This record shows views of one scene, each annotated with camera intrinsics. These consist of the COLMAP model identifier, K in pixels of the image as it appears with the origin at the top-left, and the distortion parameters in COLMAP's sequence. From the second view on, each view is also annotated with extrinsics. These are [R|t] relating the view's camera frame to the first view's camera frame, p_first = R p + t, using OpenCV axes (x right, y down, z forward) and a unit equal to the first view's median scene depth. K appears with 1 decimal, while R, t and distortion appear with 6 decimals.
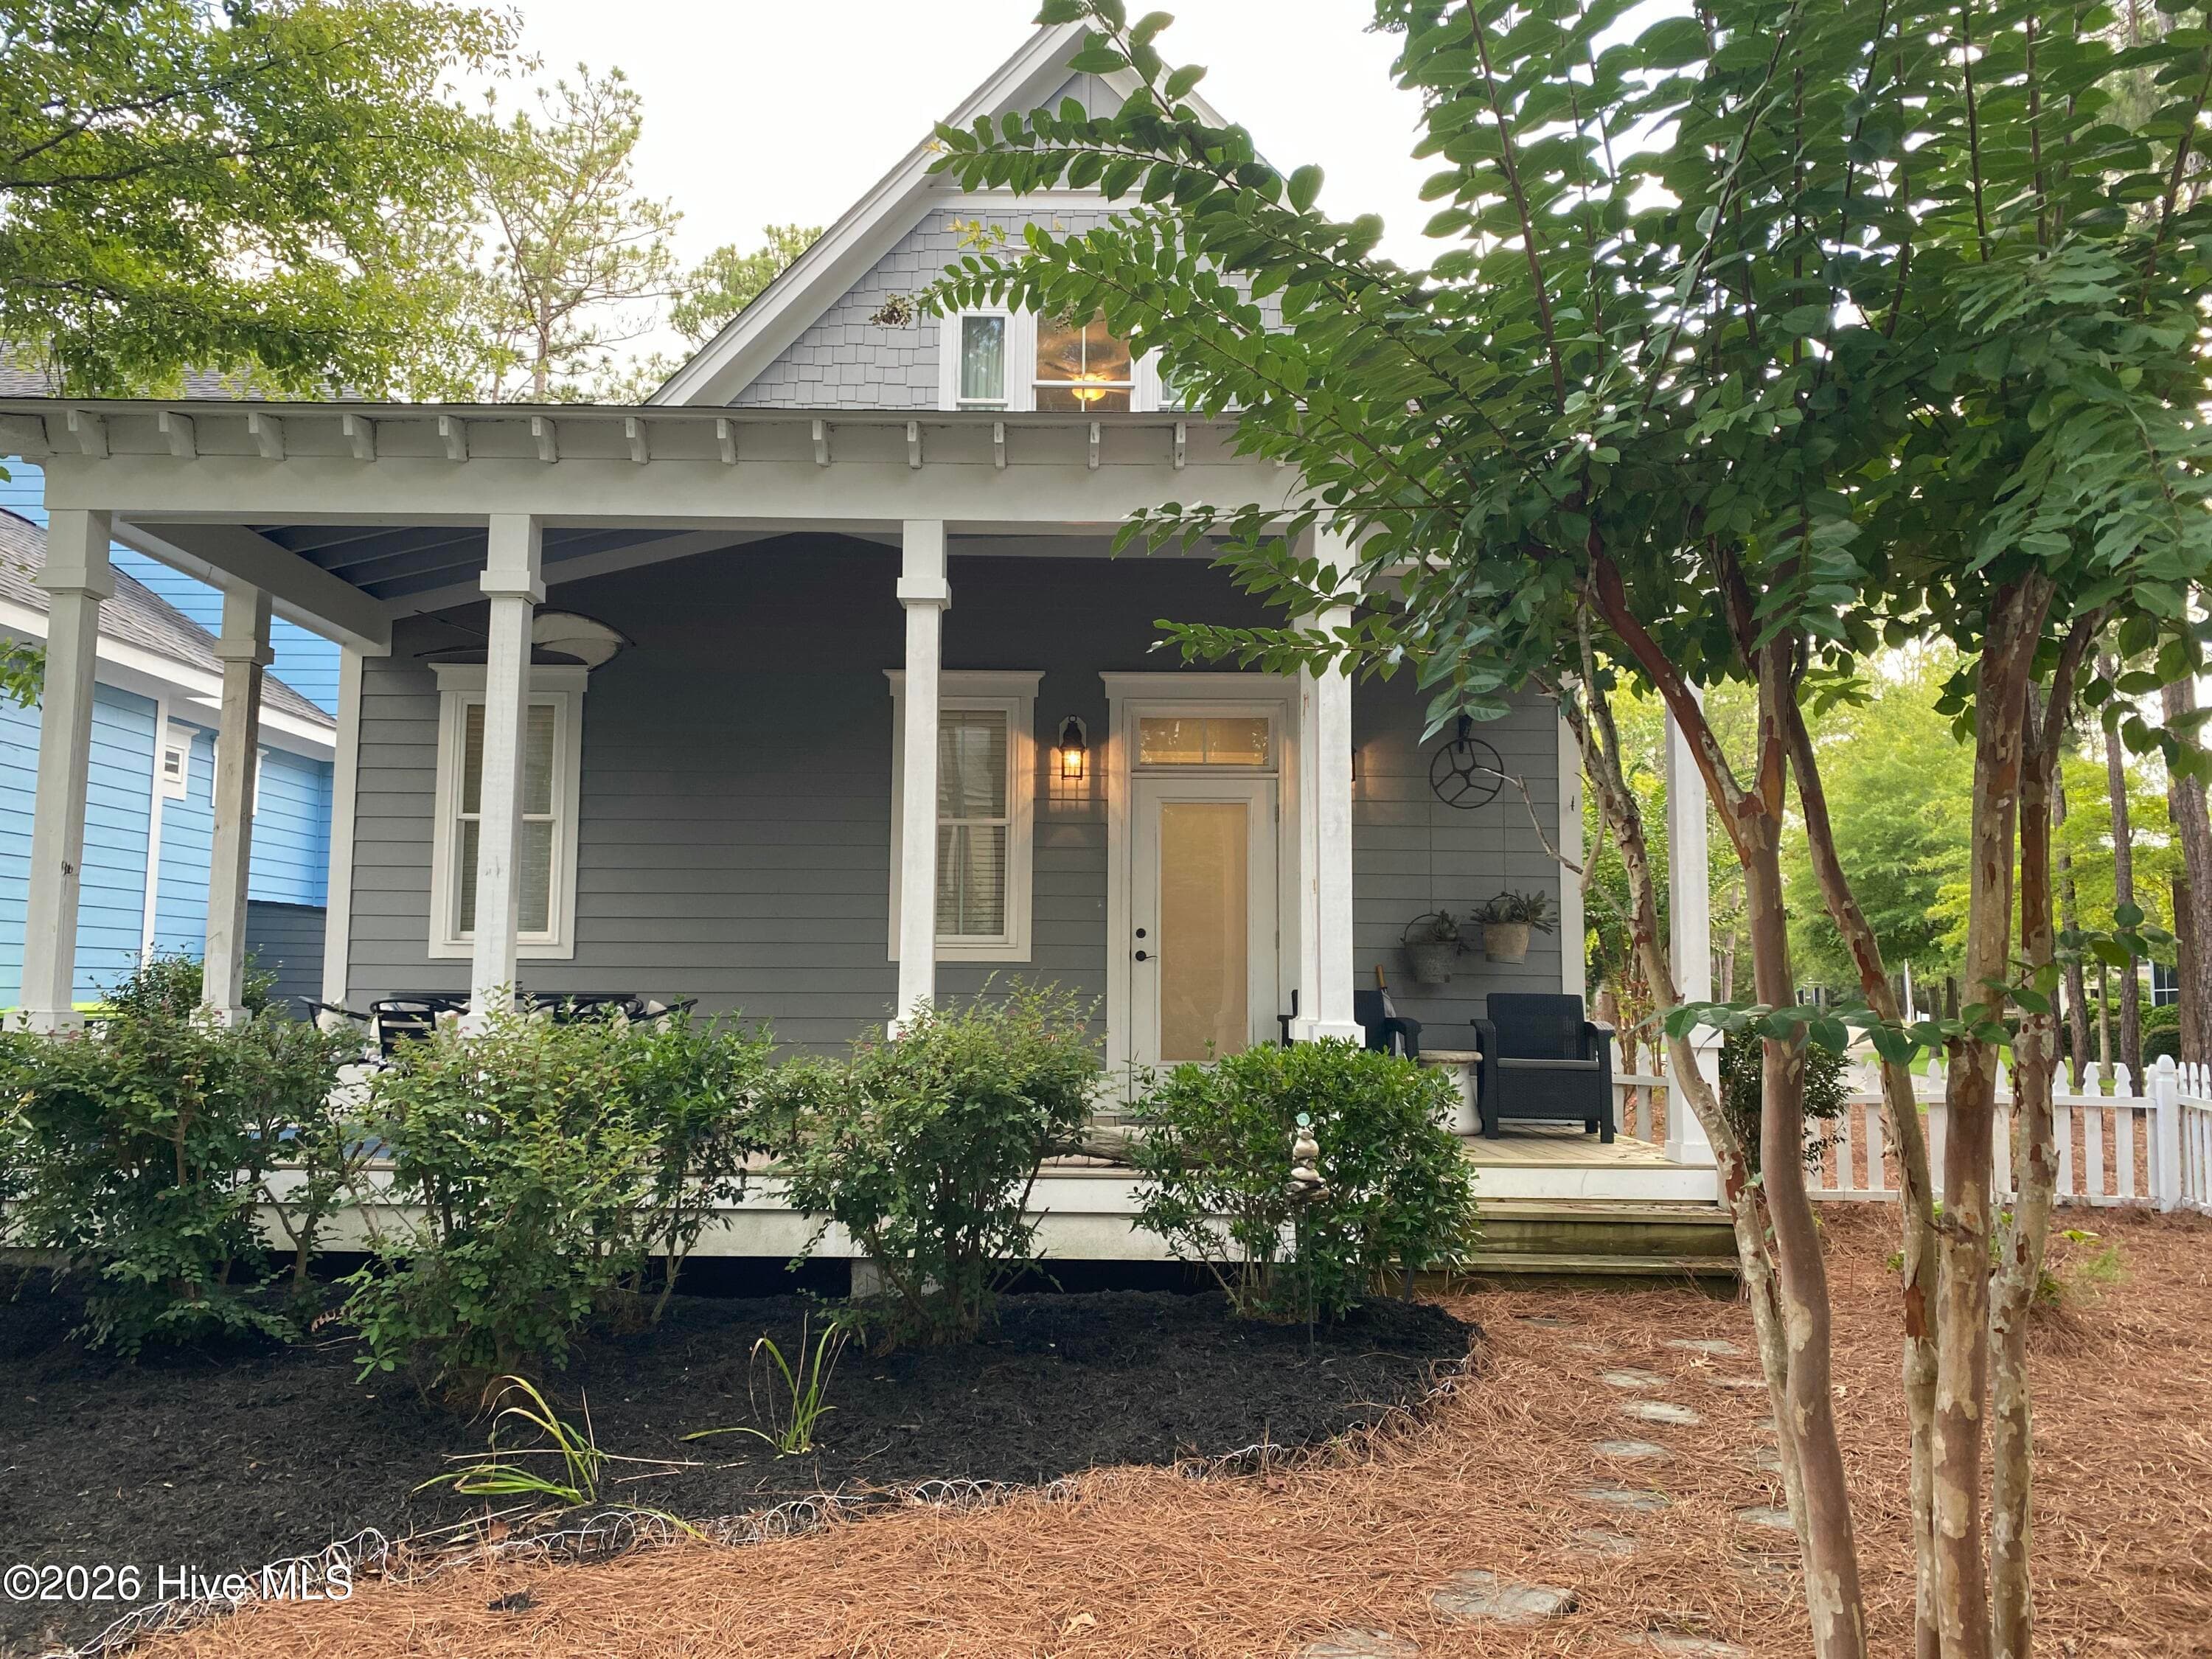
lens RADIAL K [[1639.5, 0, 1106.0], [0, 1639.5, 829.5], [0, 0, 1]] dist [0.006289, 0.000313]
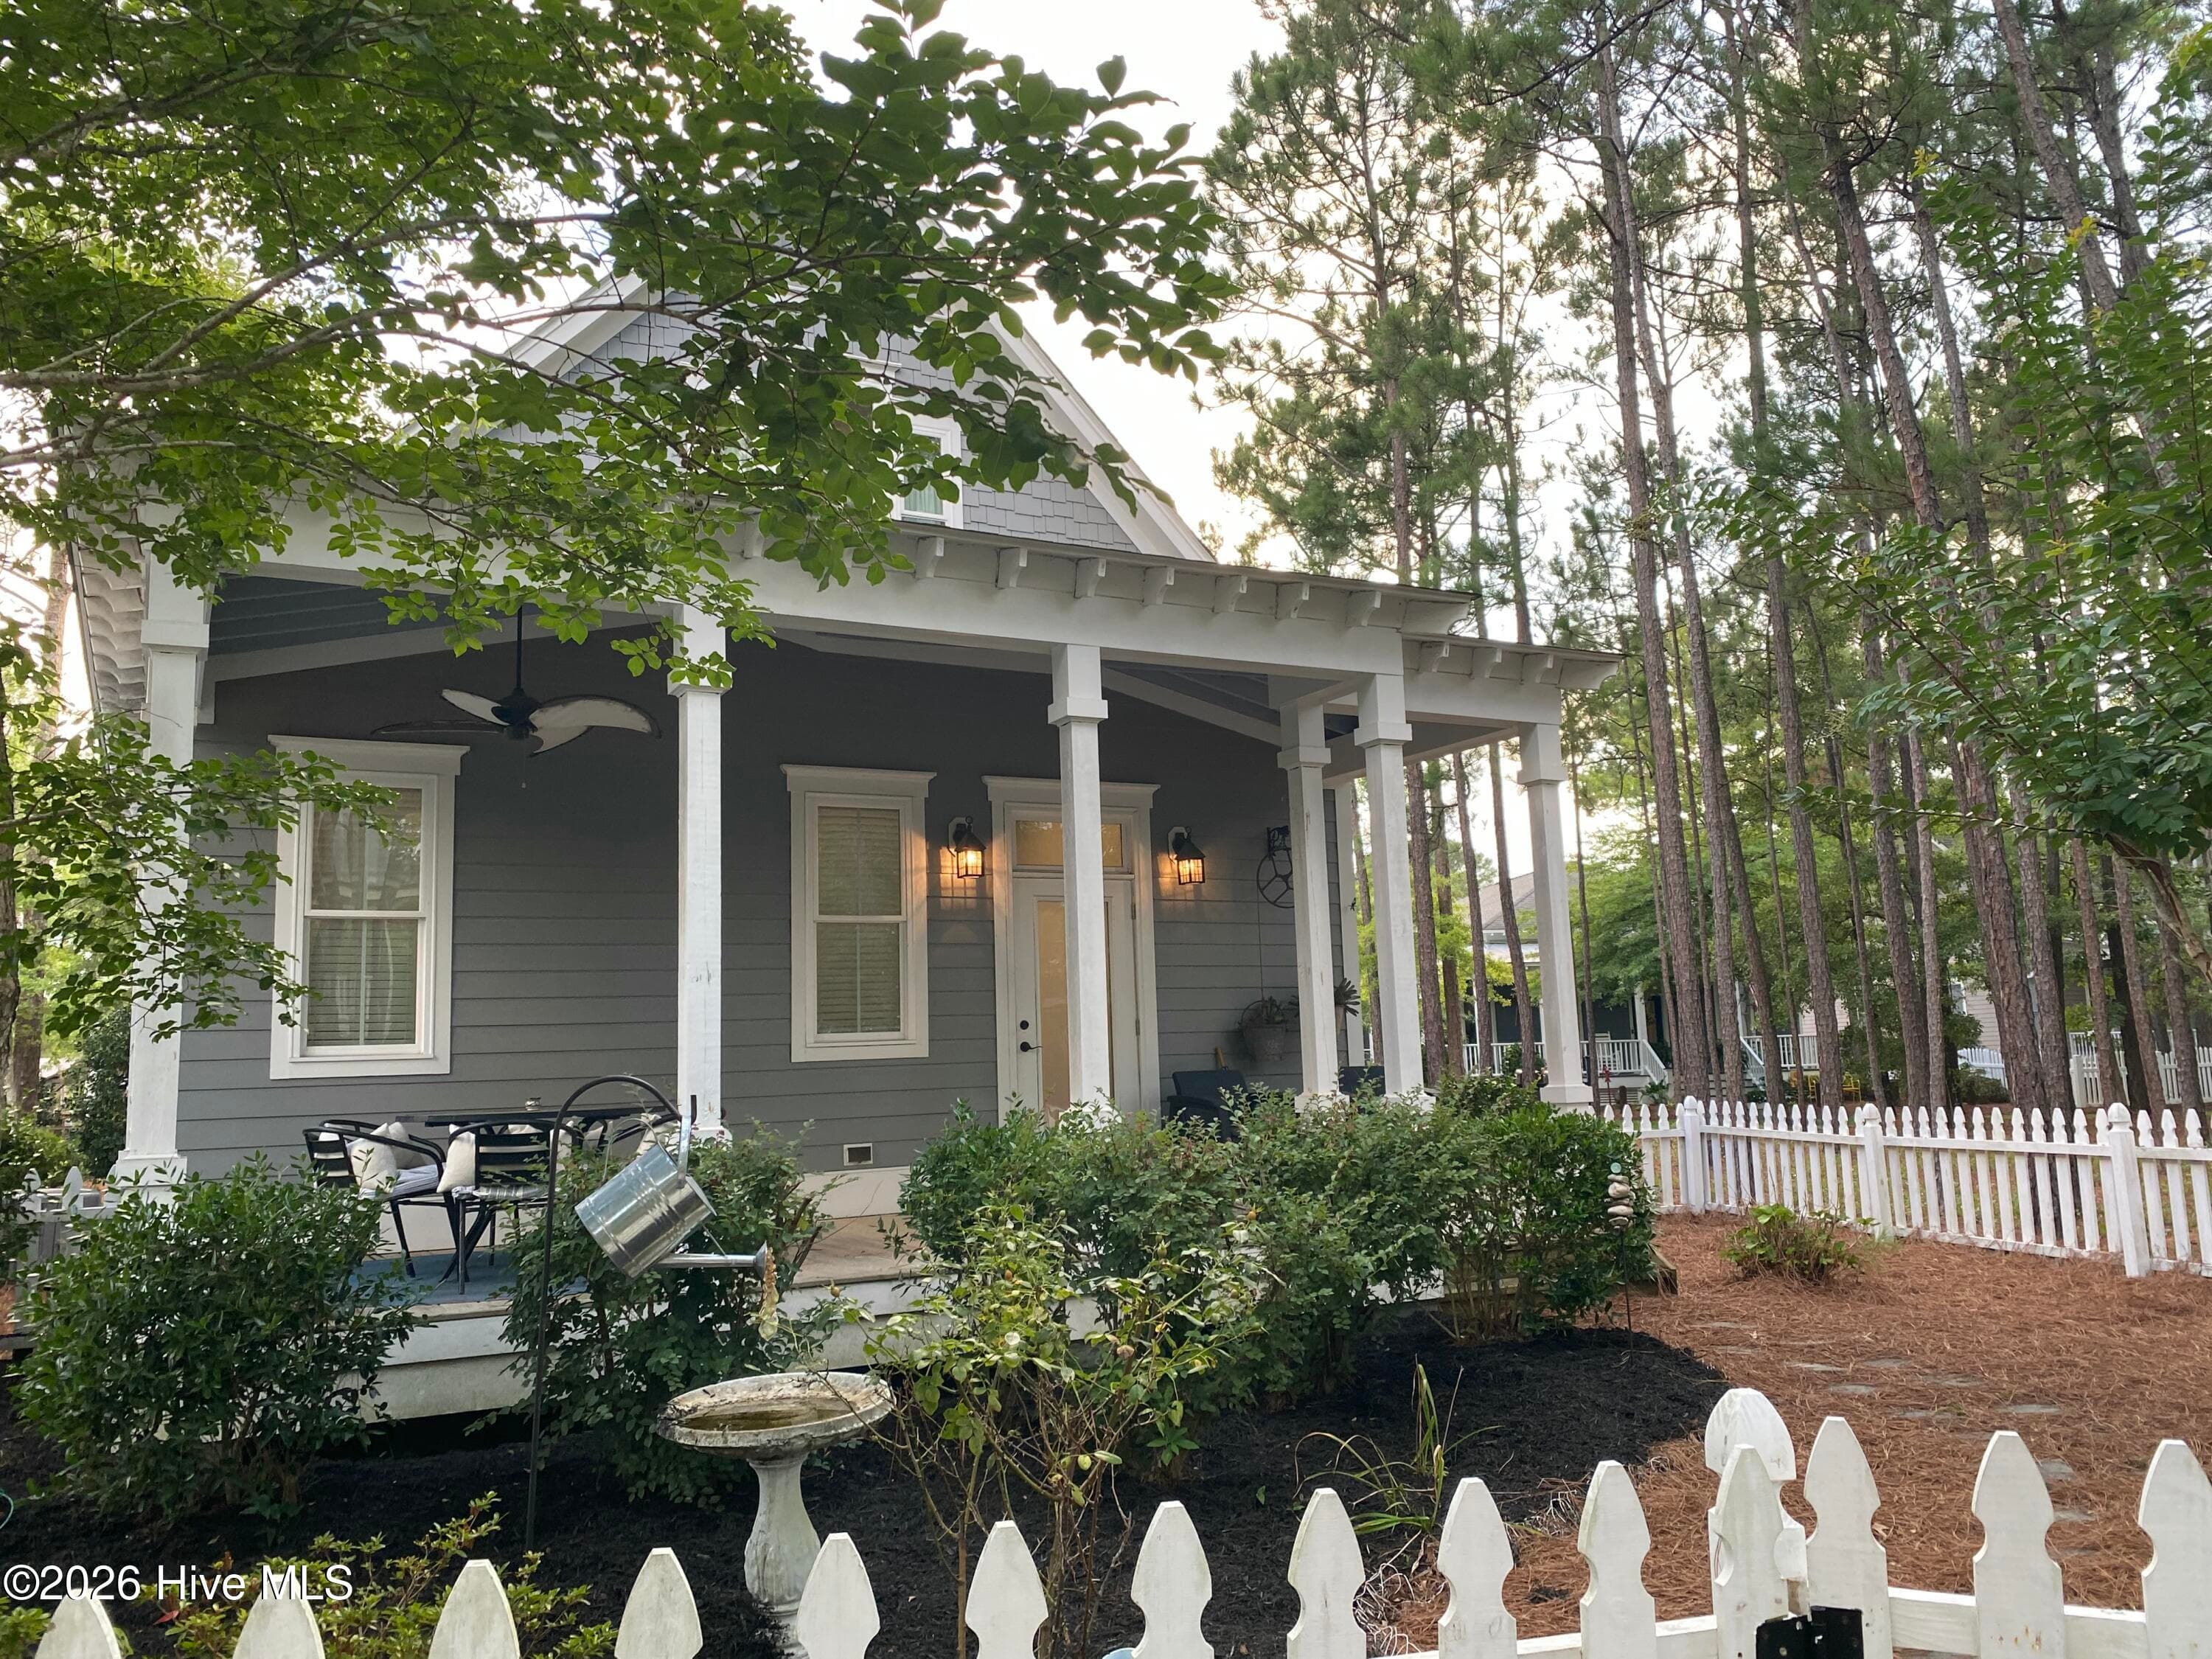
lens RADIAL K [[1668.5, 0, 1112.8], [0, 1668.5, 801.5], [0, 0, 1]] dist [0.029122, 0.000788]
pose [[0.883930, 0.033051, 0.466450, -0.544873], [-0.001450, 0.997688, -0.067945, -0.009146], [-0.467617, 0.059382, 0.881934, 0.022311]]
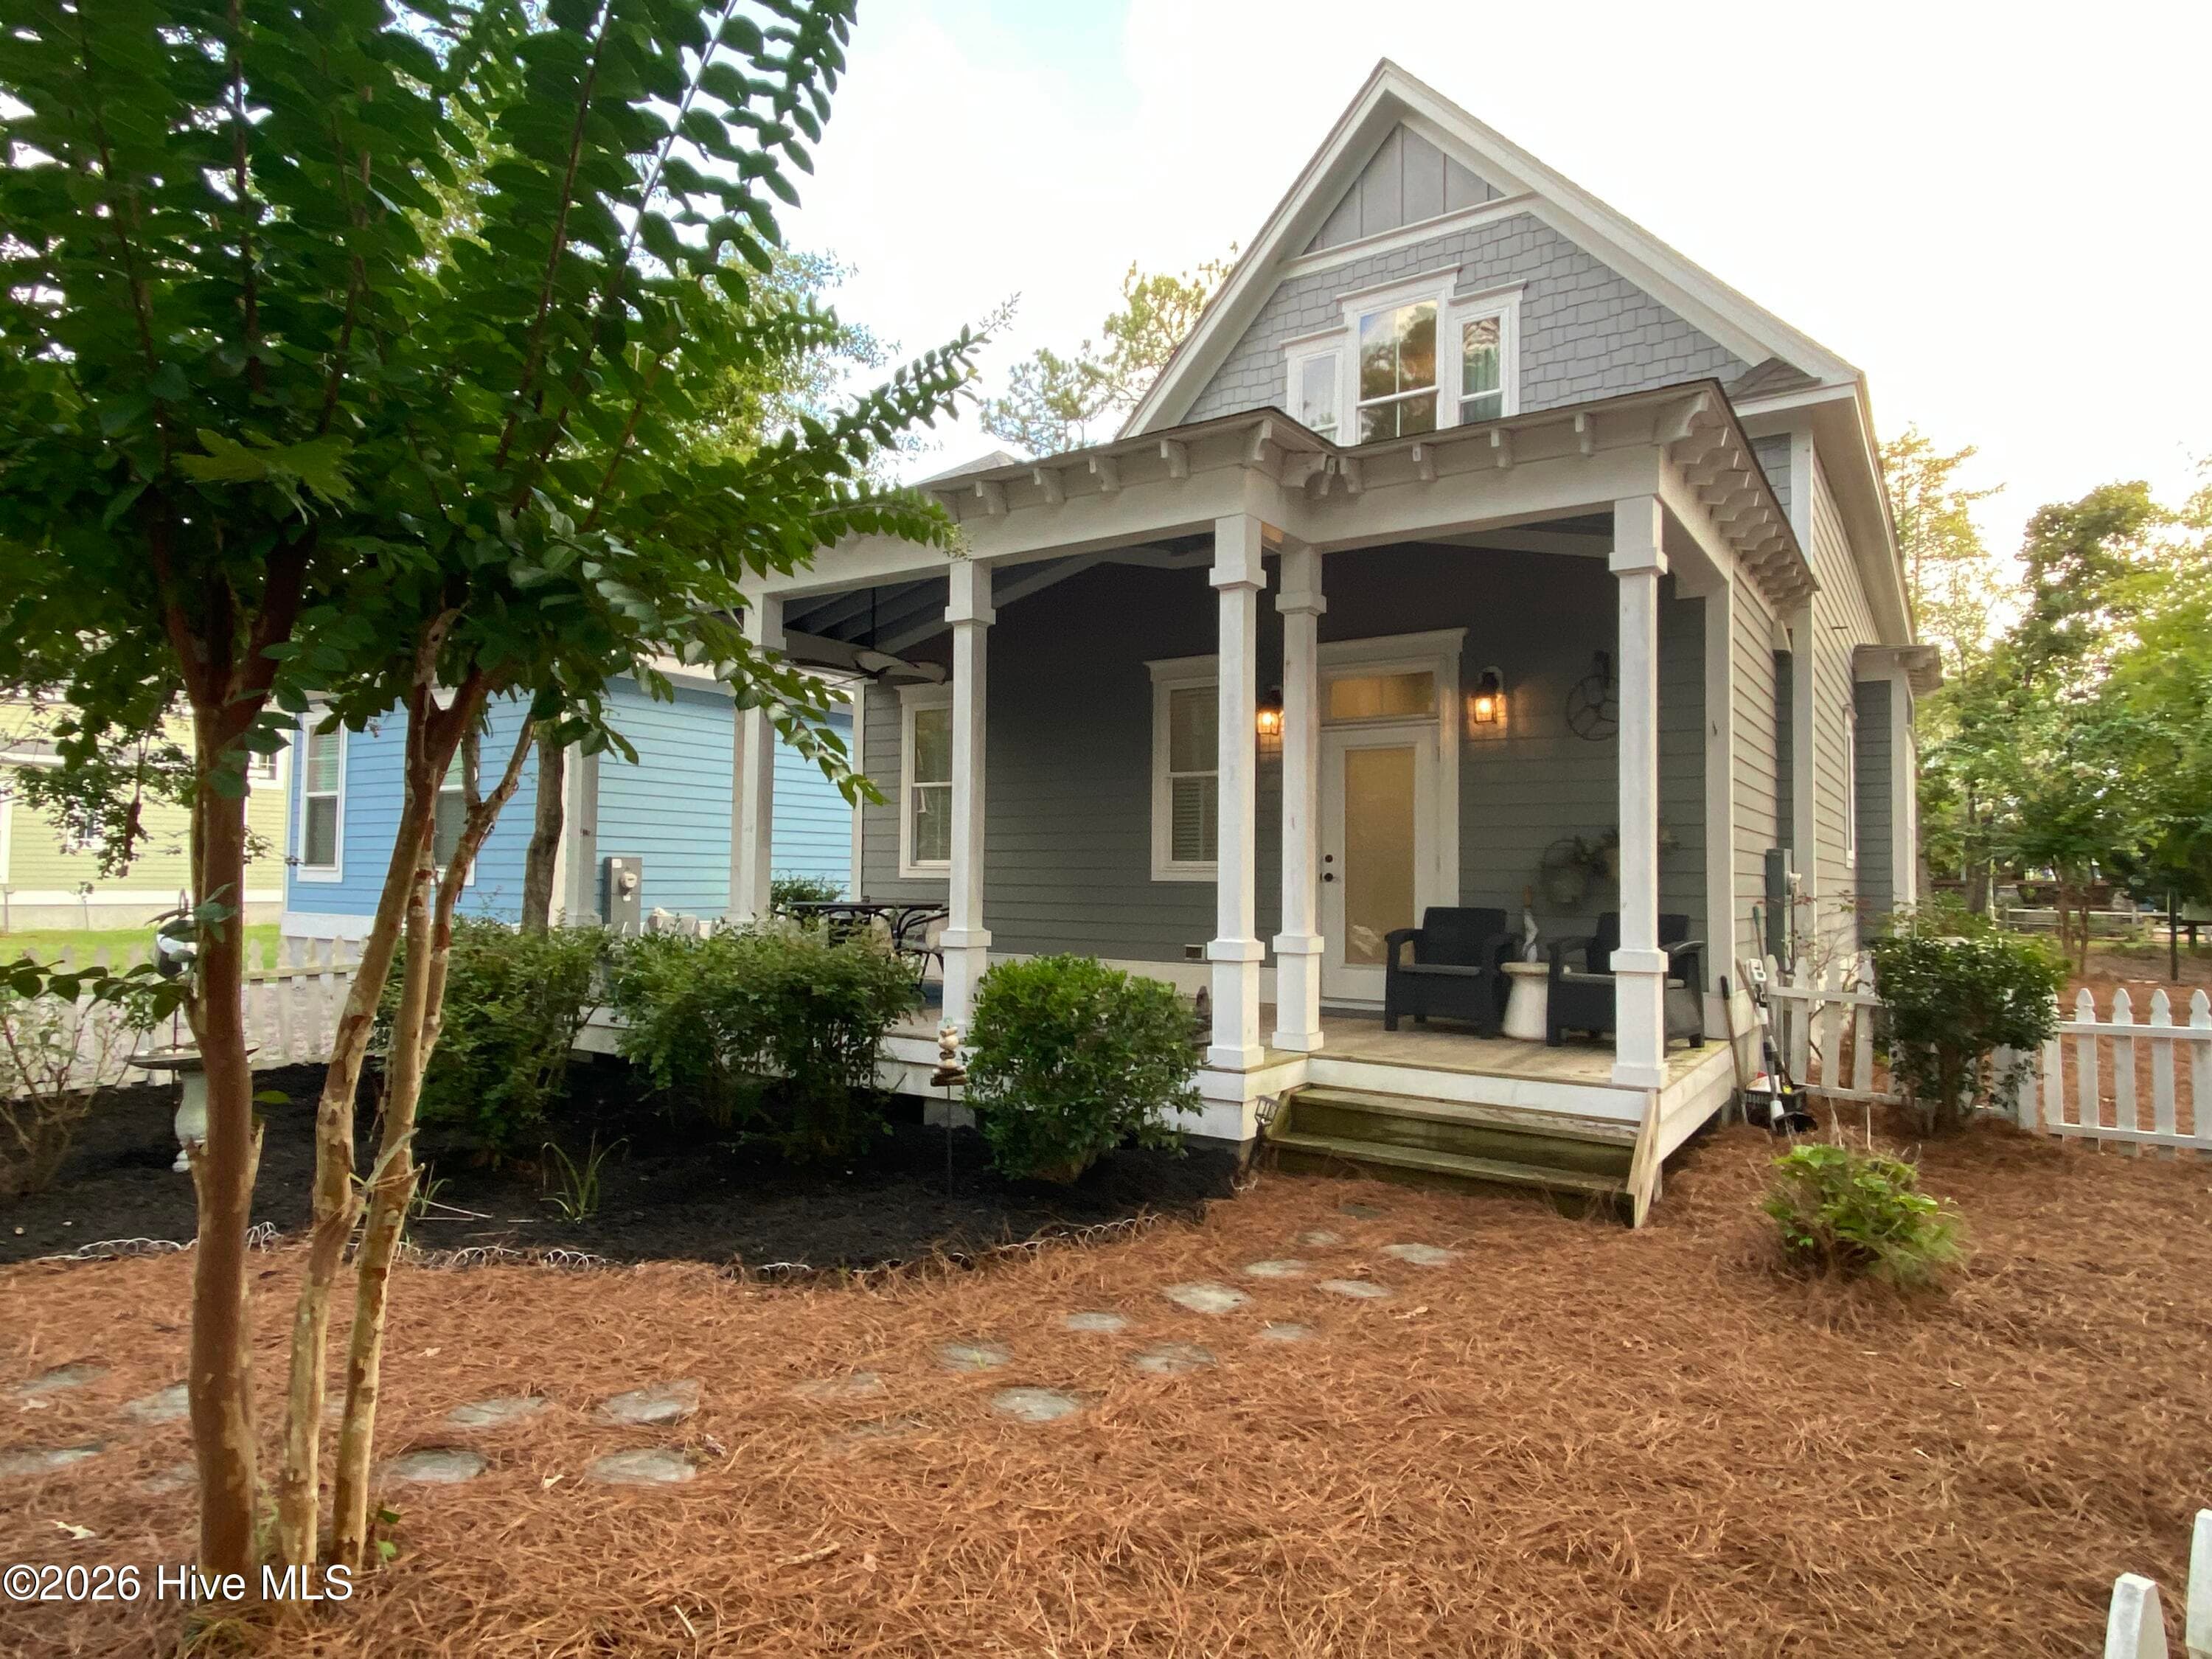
lens RADIAL K [[1234.8, 0, 1168.8], [0, 1234.8, 853.5], [0, 0, 1]] dist [-0.000401, -0.000424]
pose [[0.846422, -0.012321, -0.532369, 0.514984], [0.049461, 0.997230, 0.055560, 0.003016], [0.530210, -0.073359, 0.844687, 0.200804]]
